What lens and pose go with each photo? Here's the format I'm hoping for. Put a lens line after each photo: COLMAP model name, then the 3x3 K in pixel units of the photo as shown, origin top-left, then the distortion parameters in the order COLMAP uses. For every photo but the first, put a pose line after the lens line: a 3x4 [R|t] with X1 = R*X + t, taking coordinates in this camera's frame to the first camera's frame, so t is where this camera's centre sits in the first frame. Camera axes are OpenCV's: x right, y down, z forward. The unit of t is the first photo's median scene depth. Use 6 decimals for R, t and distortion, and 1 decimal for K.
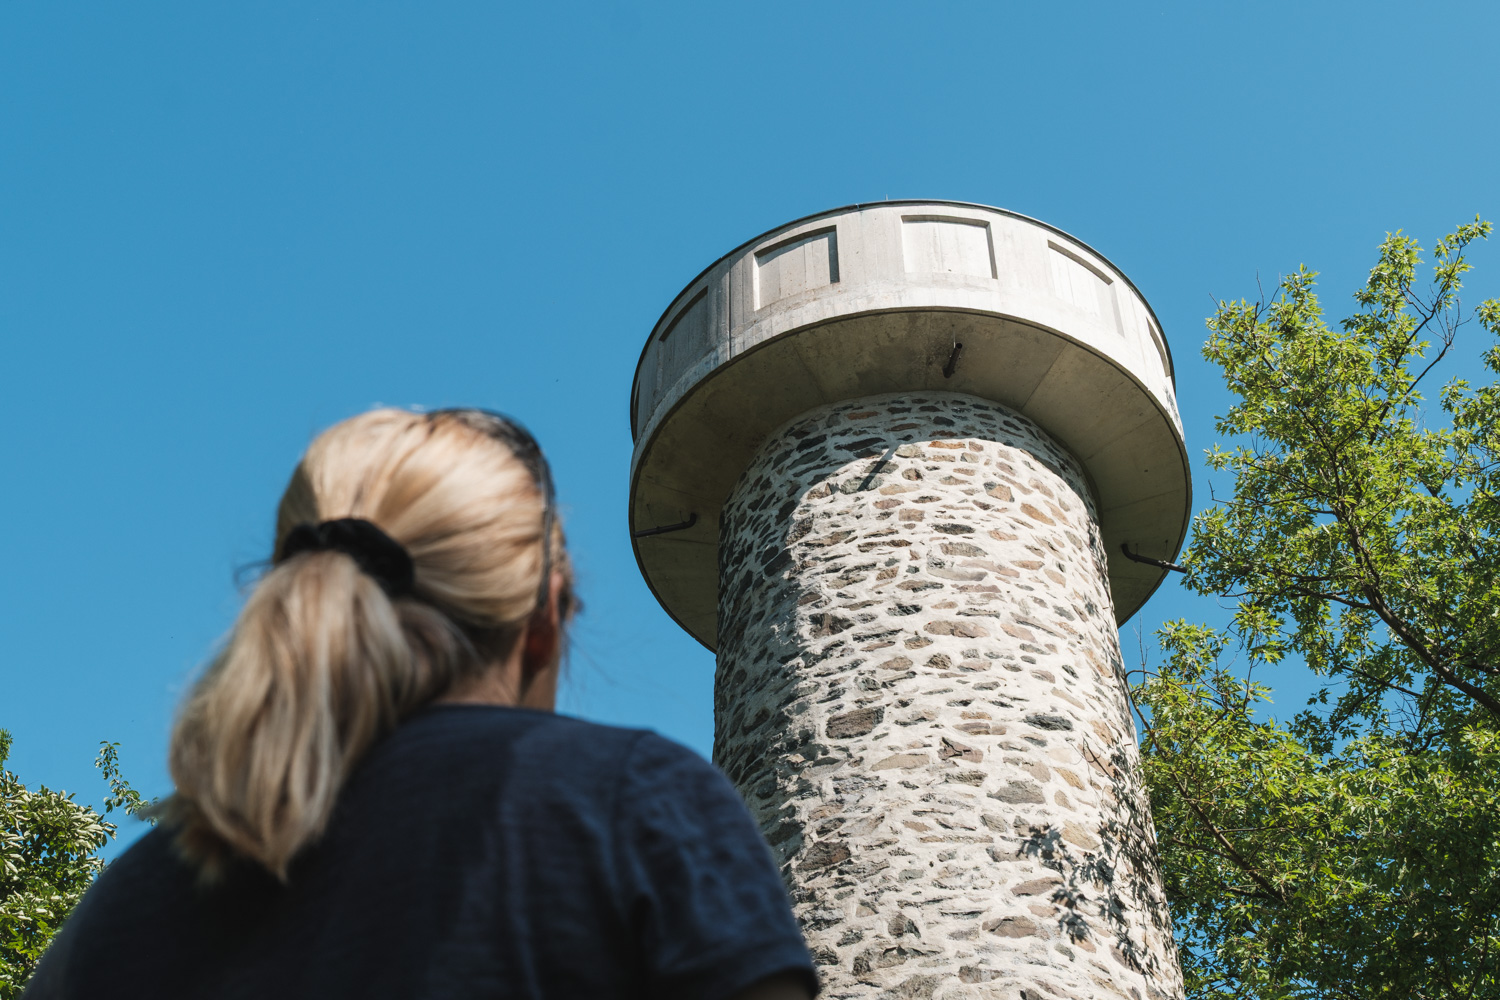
lens RADIAL K [[2656.4, 0, 750.0], [0, 2656.4, 500.0], [0, 0, 1]] dist [0.028958, -0.083539]
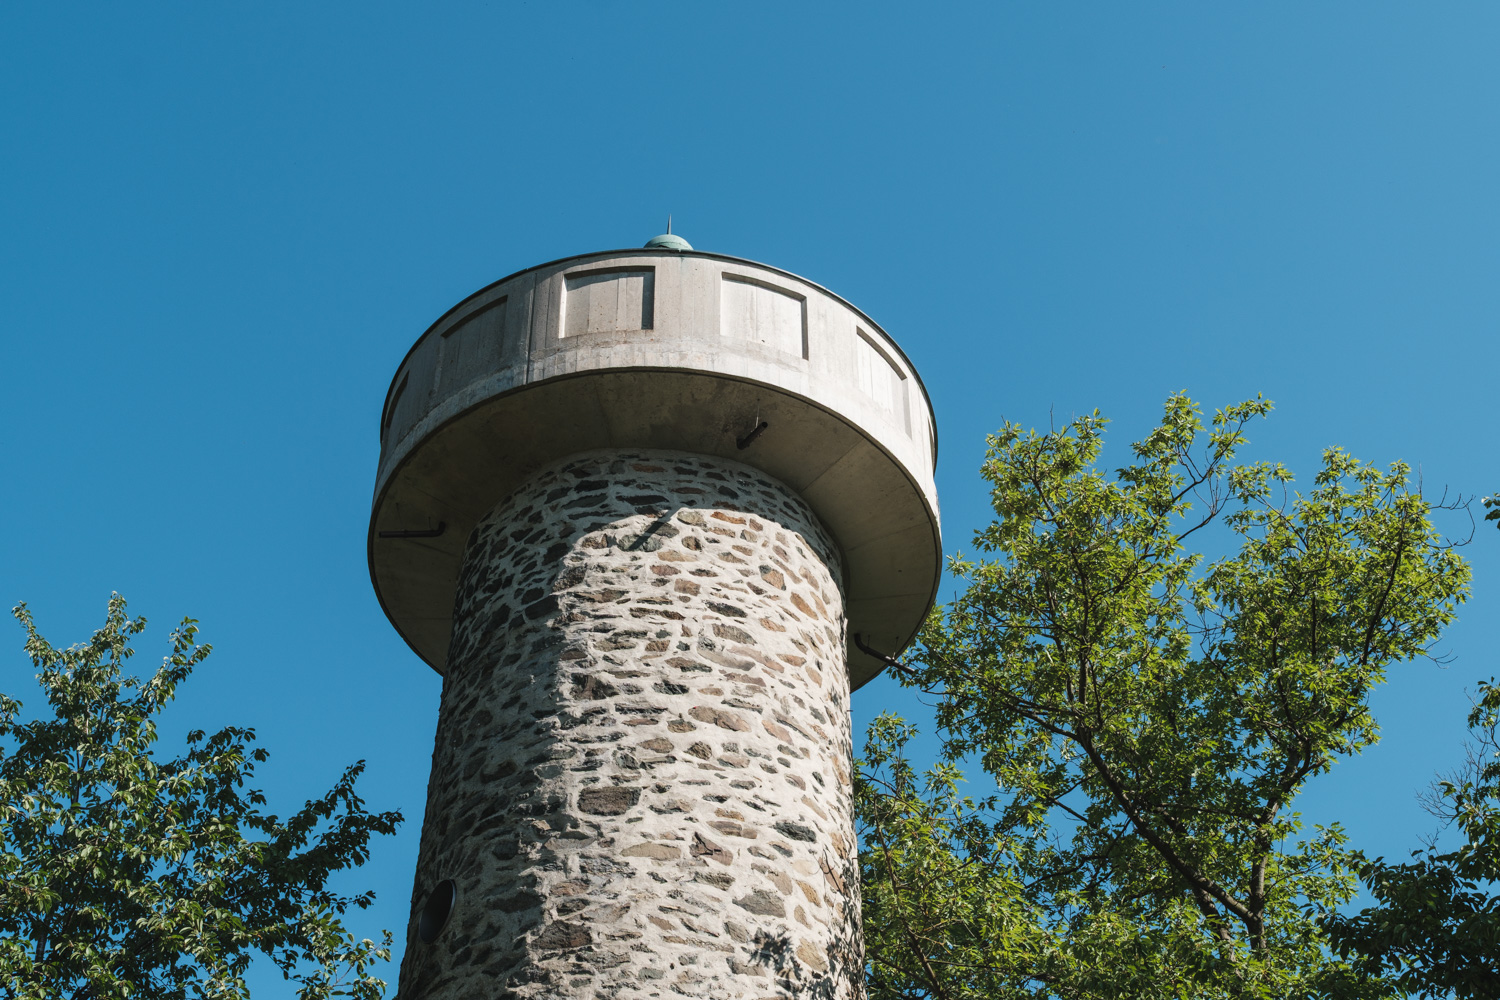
lens RADIAL K [[2656.4, 0, 750.0], [0, 2656.4, 500.0], [0, 0, 1]] dist [0.028958, -0.083539]
pose [[0.955282, 0.194559, 0.222670, -0.143817], [-0.208488, 0.977181, 0.040622, -0.071487], [-0.209686, -0.085229, 0.974047, 0.042605]]
